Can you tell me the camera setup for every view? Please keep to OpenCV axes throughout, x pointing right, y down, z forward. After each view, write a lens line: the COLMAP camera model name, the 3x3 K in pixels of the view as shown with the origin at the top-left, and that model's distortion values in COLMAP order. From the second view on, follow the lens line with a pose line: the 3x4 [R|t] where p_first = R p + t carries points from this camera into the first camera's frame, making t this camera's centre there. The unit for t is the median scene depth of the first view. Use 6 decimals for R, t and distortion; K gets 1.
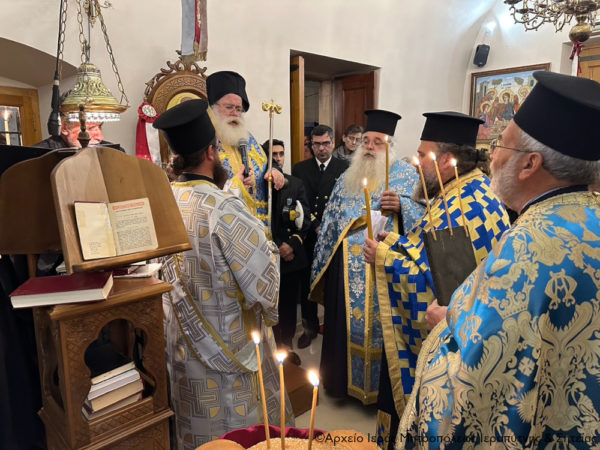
lens RADIAL K [[420.1, 0, 298.7], [0, 420.1, 223.4], [0, 0, 1]] dist [-0.008799, -0.019793]
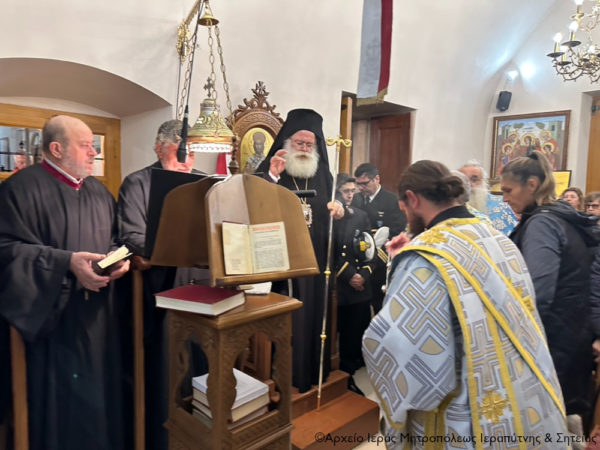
lens RADIAL K [[420.1, 0, 303.2], [0, 420.1, 223.0], [0, 0, 1]] dist [-0.008799, -0.019793]
pose [[0.999544, 0.025029, 0.016887, -0.167127], [-0.023519, 0.996158, -0.084354, 0.018004], [-0.018933, 0.083918, 0.996293, -0.048757]]
